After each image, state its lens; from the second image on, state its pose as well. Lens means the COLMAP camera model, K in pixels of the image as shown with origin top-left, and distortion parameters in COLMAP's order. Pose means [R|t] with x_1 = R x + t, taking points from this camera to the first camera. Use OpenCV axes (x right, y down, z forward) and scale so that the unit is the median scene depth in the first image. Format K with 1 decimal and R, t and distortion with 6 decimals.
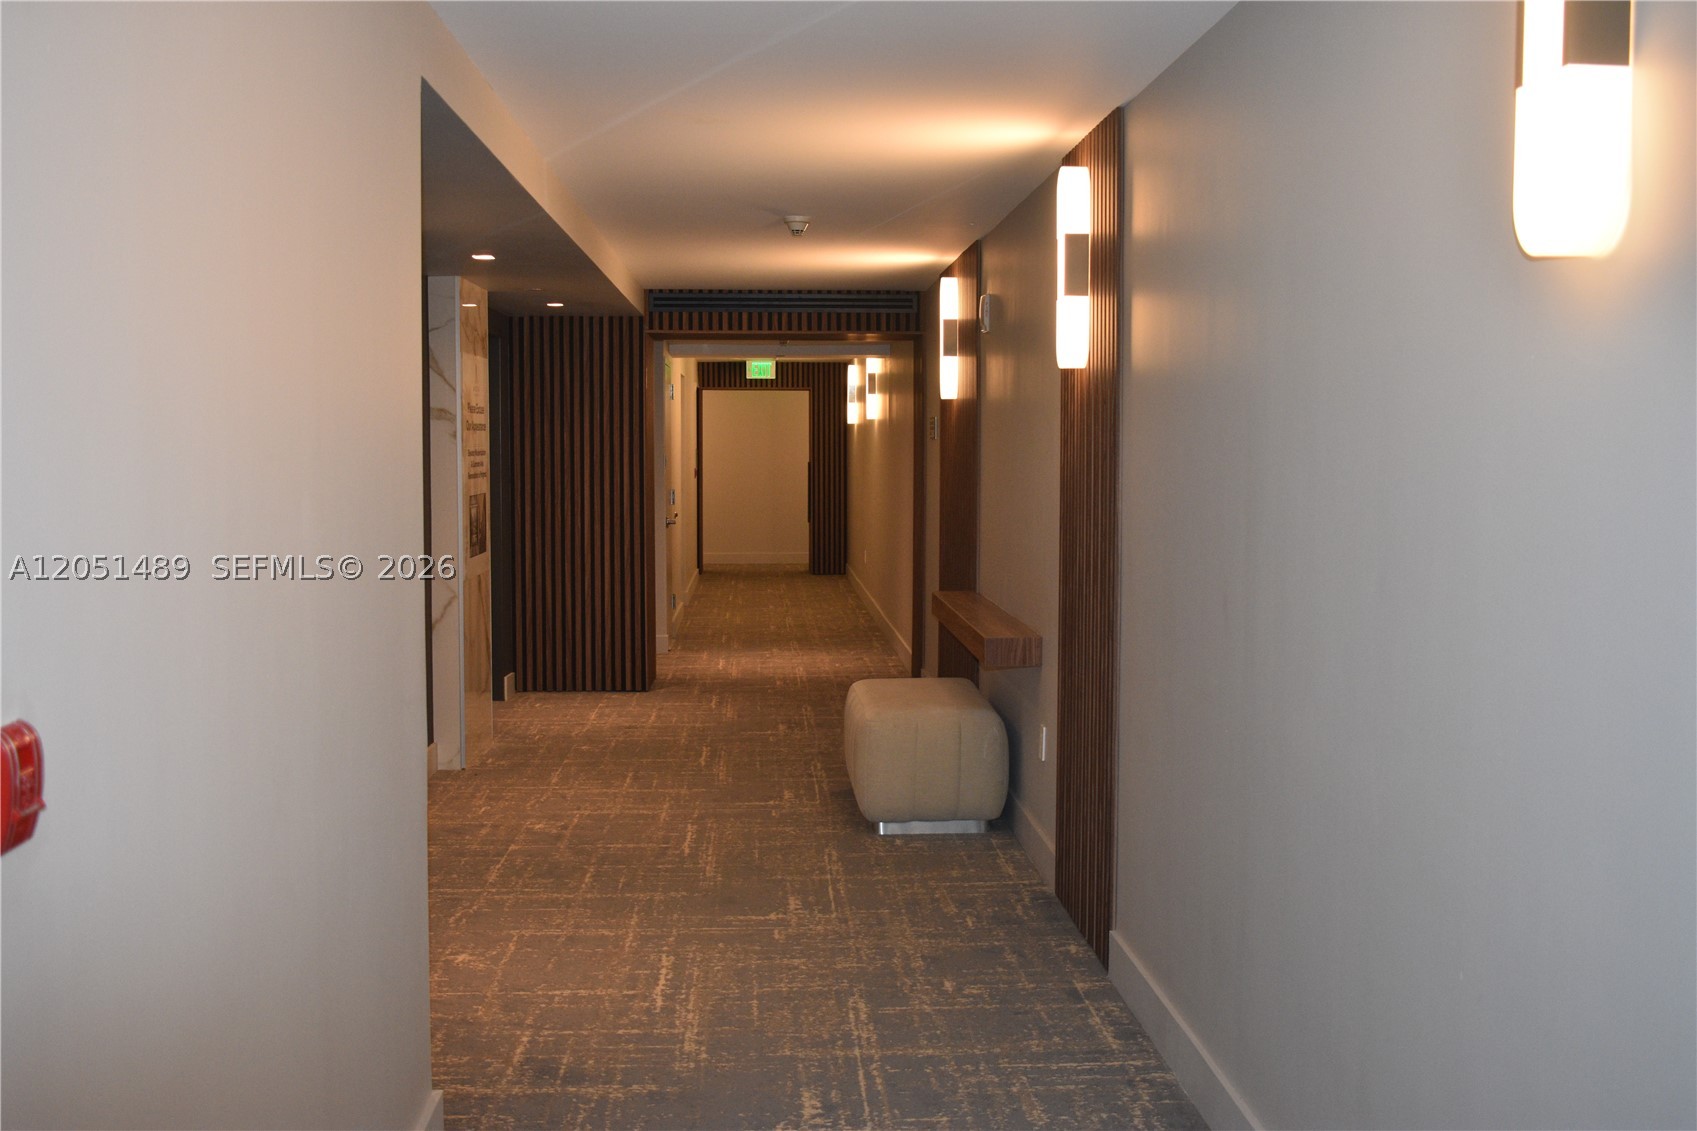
lens RADIAL K [[1797.0, 0, 851.8], [0, 1797.0, 538.7], [0, 0, 1]] dist [0.549302, -0.001728]
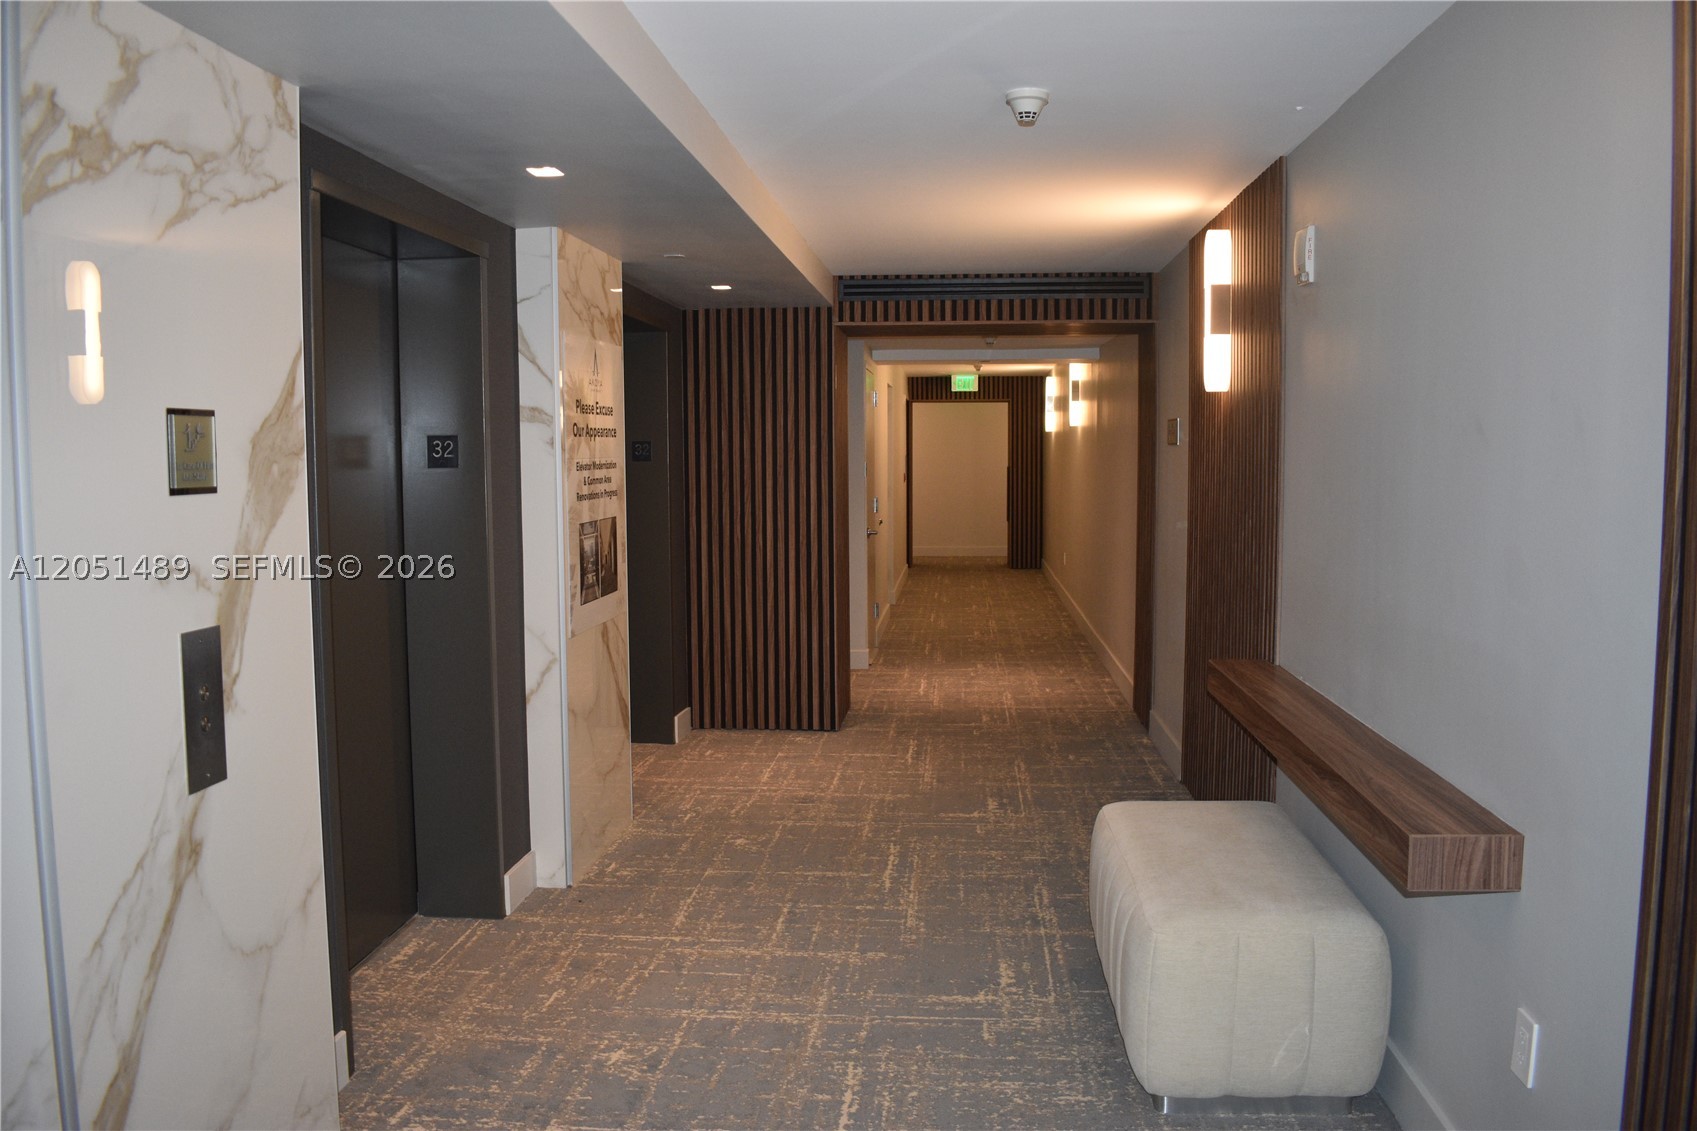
lens RADIAL K [[1327.4, 0, 849.5], [0, 1327.4, 456.9], [0, 0, 1]] dist [-0.002215, -0.000774]
pose [[0.990646, -0.000402, -0.136456, -0.015261], [-0.006123, 0.998858, -0.047391, -0.015788], [0.136320, 0.047783, 0.989512, 0.297143]]
